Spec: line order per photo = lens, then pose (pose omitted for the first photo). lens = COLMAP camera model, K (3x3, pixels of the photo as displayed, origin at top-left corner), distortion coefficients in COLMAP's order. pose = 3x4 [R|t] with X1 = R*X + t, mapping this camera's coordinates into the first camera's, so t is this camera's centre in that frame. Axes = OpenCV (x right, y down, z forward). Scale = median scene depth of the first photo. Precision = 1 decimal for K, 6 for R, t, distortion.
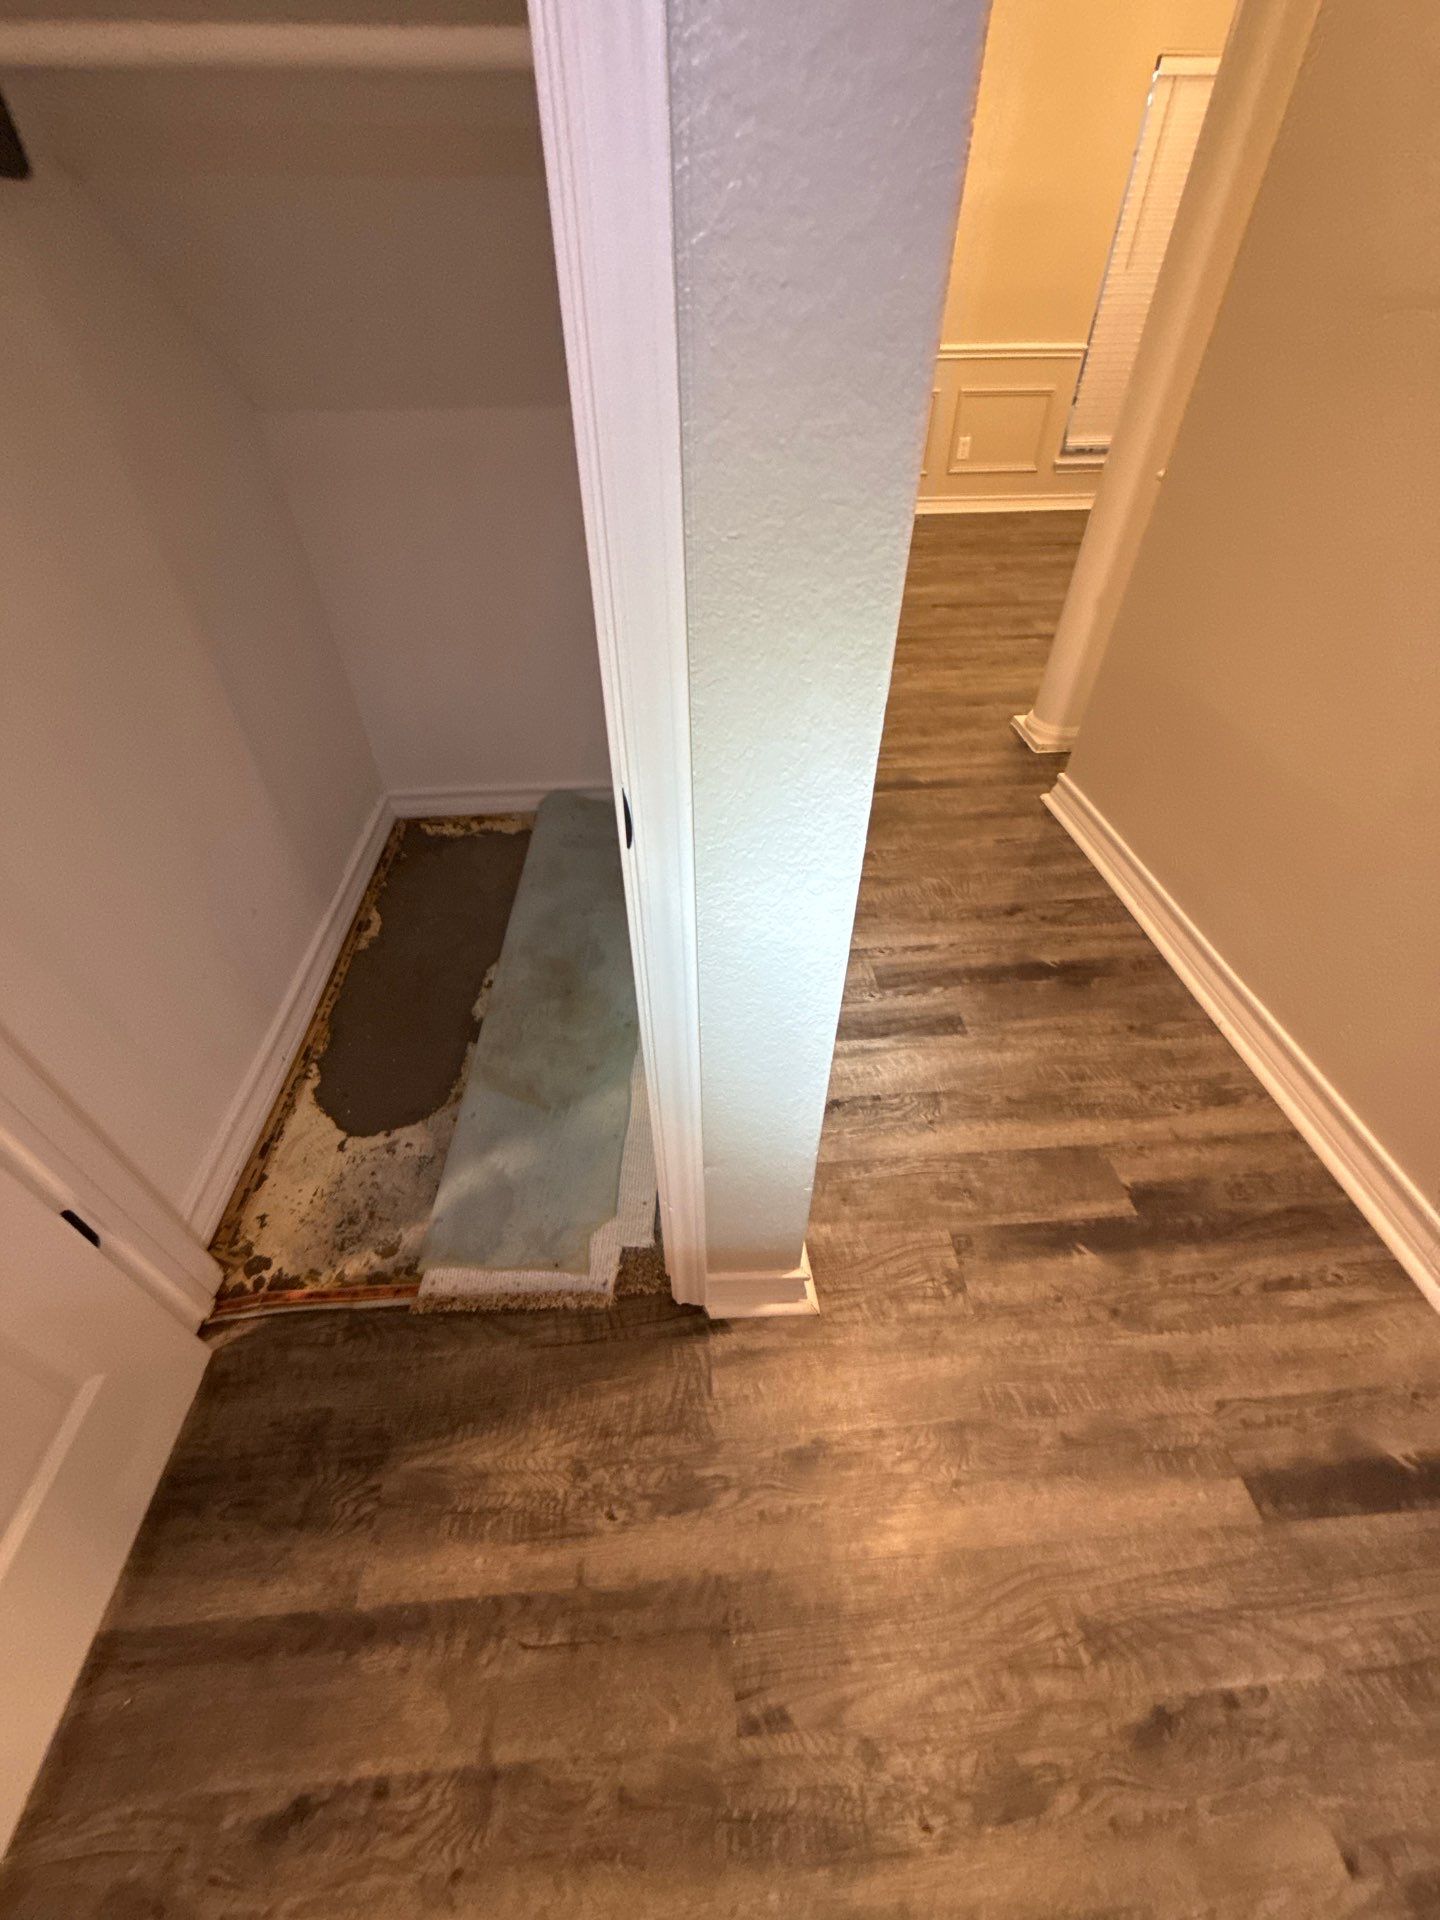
lens RADIAL K [[764.9, 0, 719.6], [0, 764.9, 959.6], [0, 0, 1]] dist [-0.000307, -0.000151]
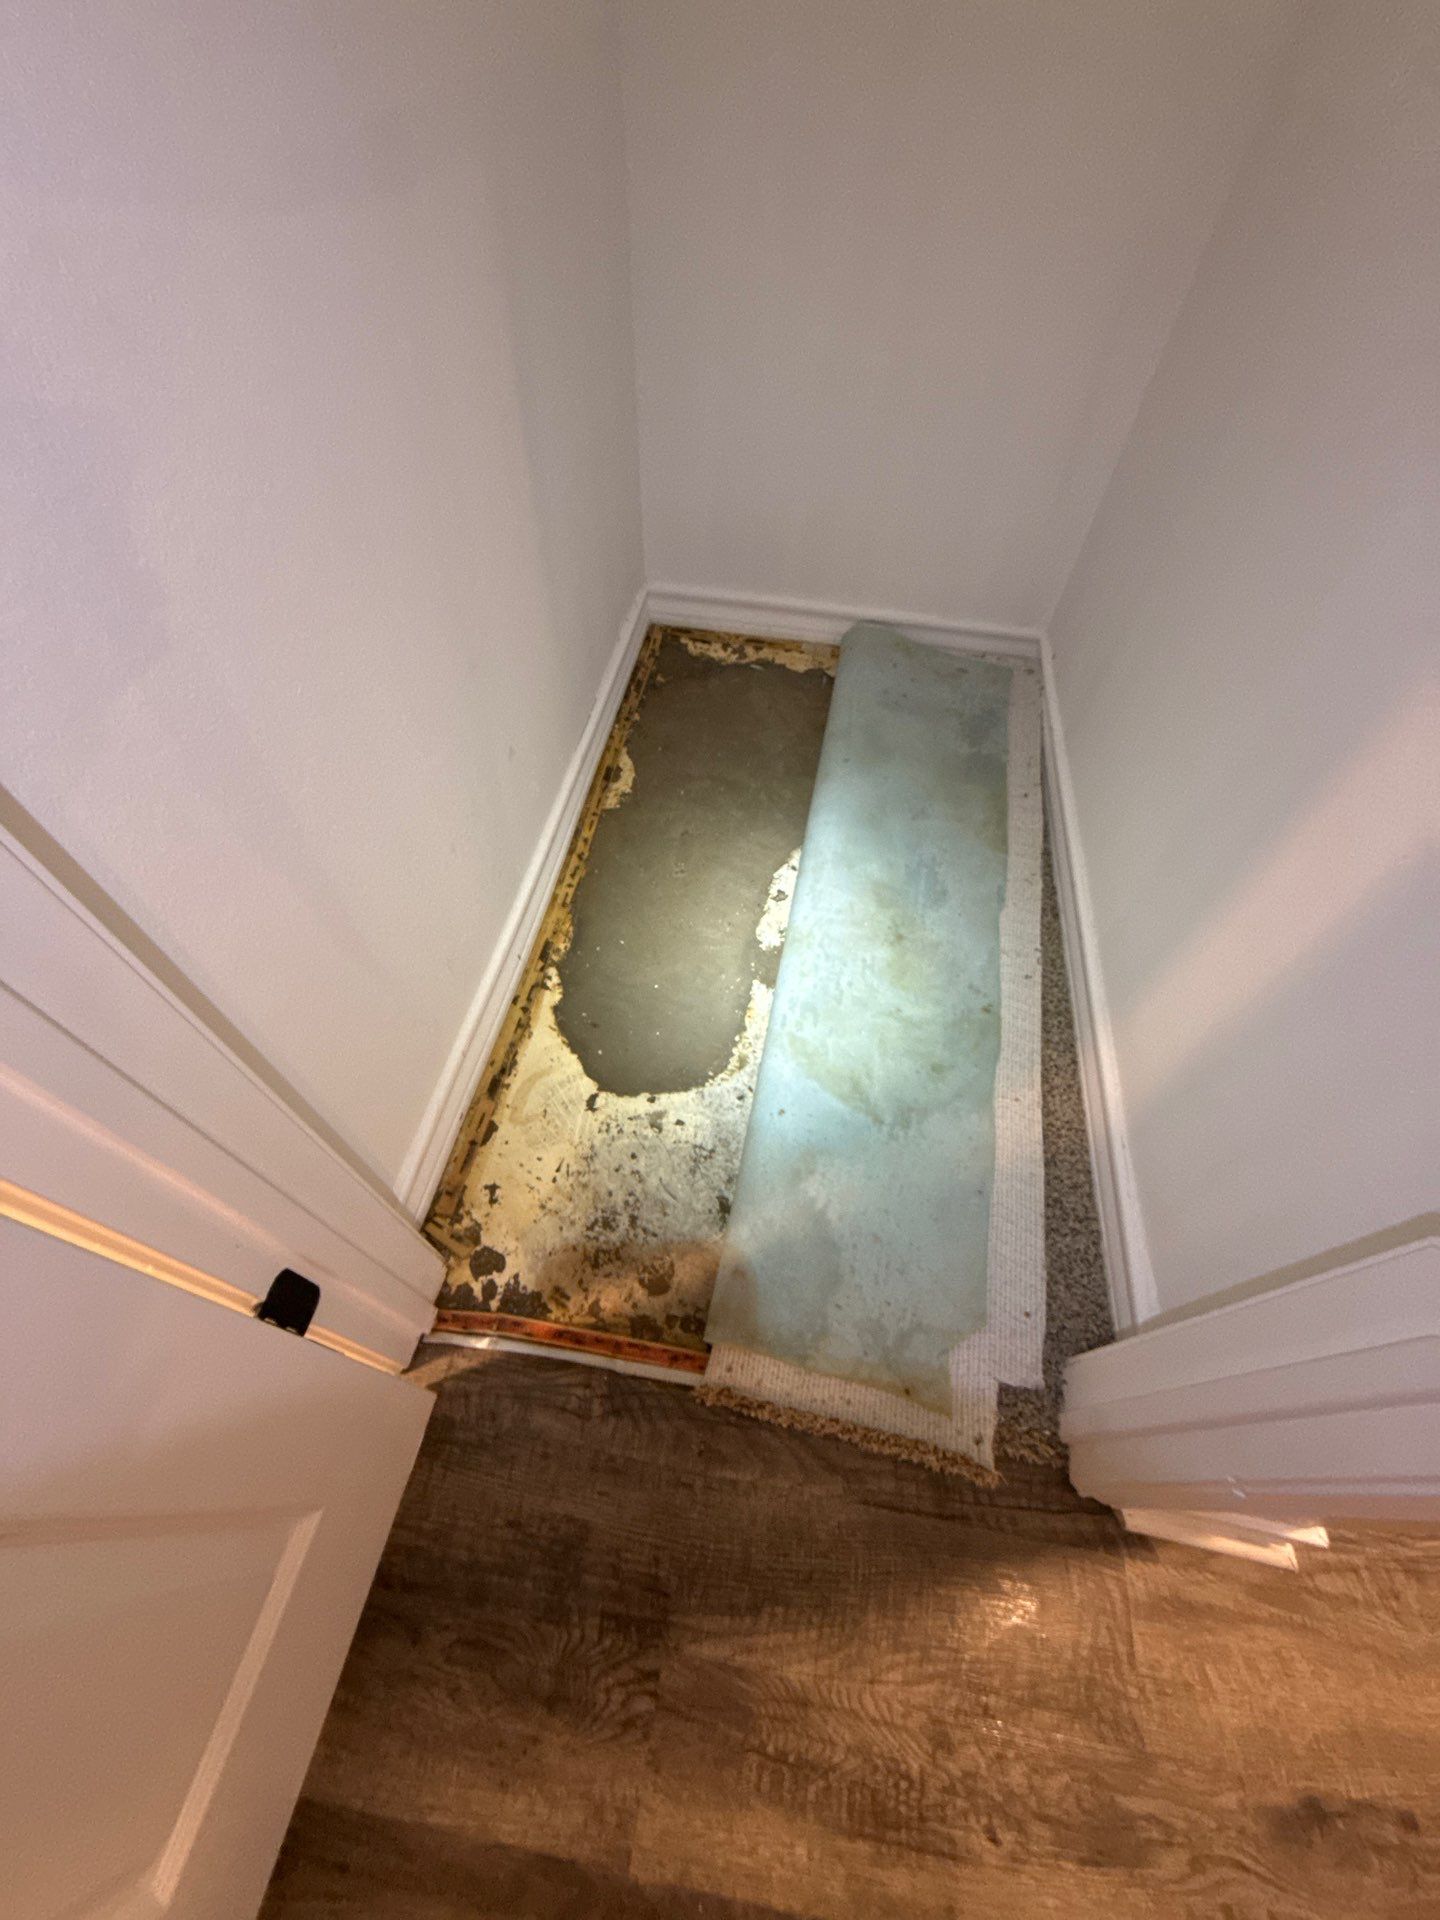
lens RADIAL K [[764.9, 0, 716.7], [0, 764.9, 963.7], [0, 0, 1]] dist [-0.000307, -0.000151]
pose [[0.971148, 0.214871, -0.103455, -0.392758], [-0.187102, 0.955482, 0.228138, -0.089923], [0.147869, -0.202199, 0.968117, 0.393893]]
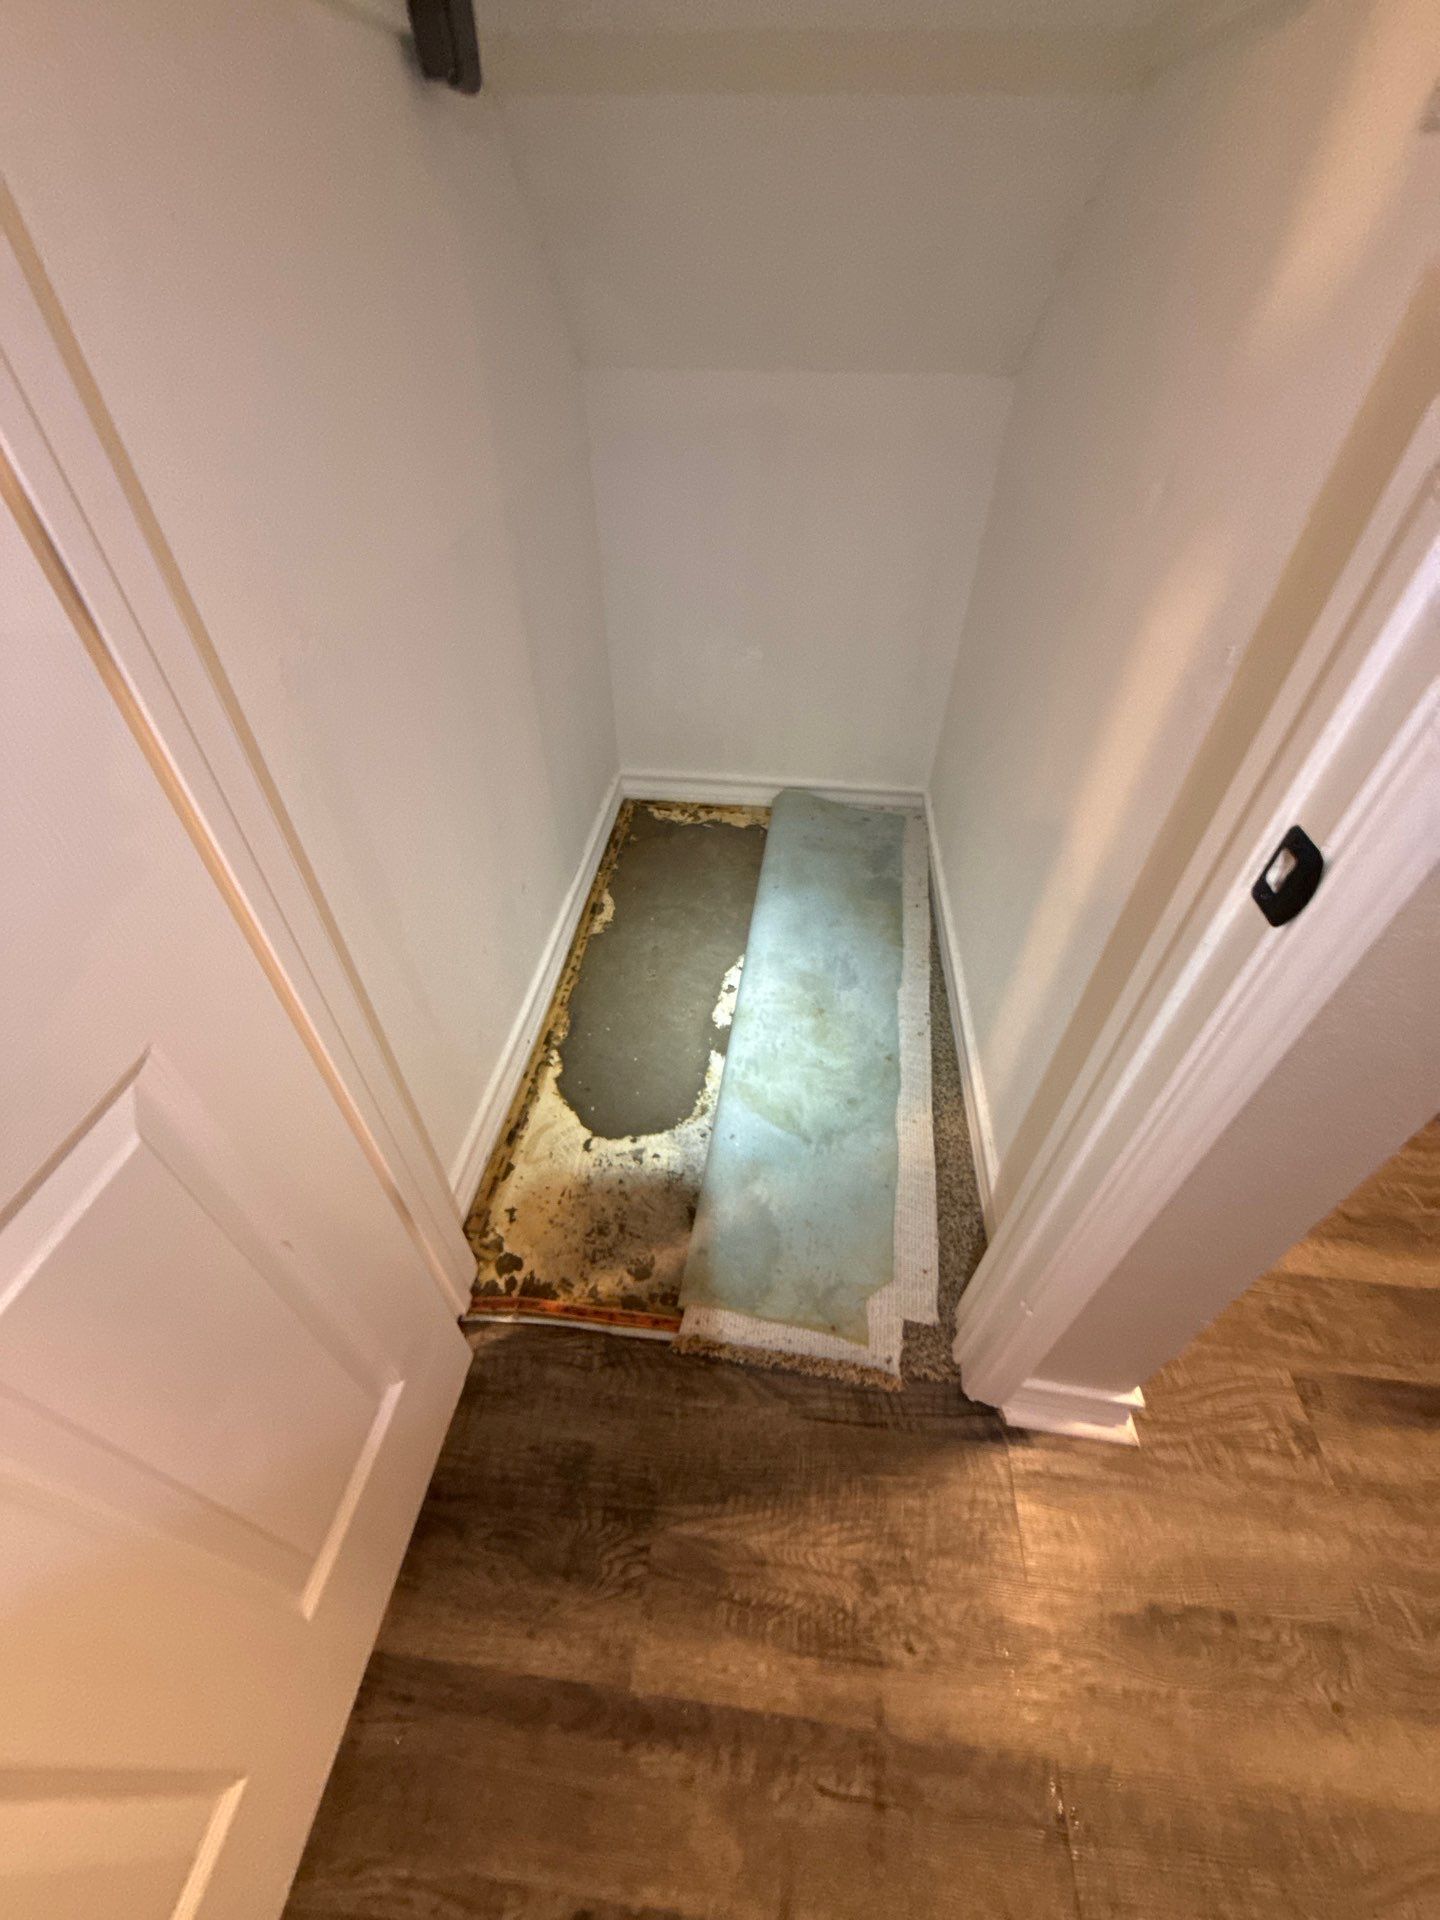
lens RADIAL K [[764.9, 0, 717.9], [0, 764.9, 963.1], [0, 0, 1]] dist [-0.000307, -0.000151]
pose [[0.982821, 0.133629, -0.127304, -0.291217], [-0.131943, 0.991021, 0.021630, -0.026218], [0.129051, -0.004461, 0.991628, 0.097068]]
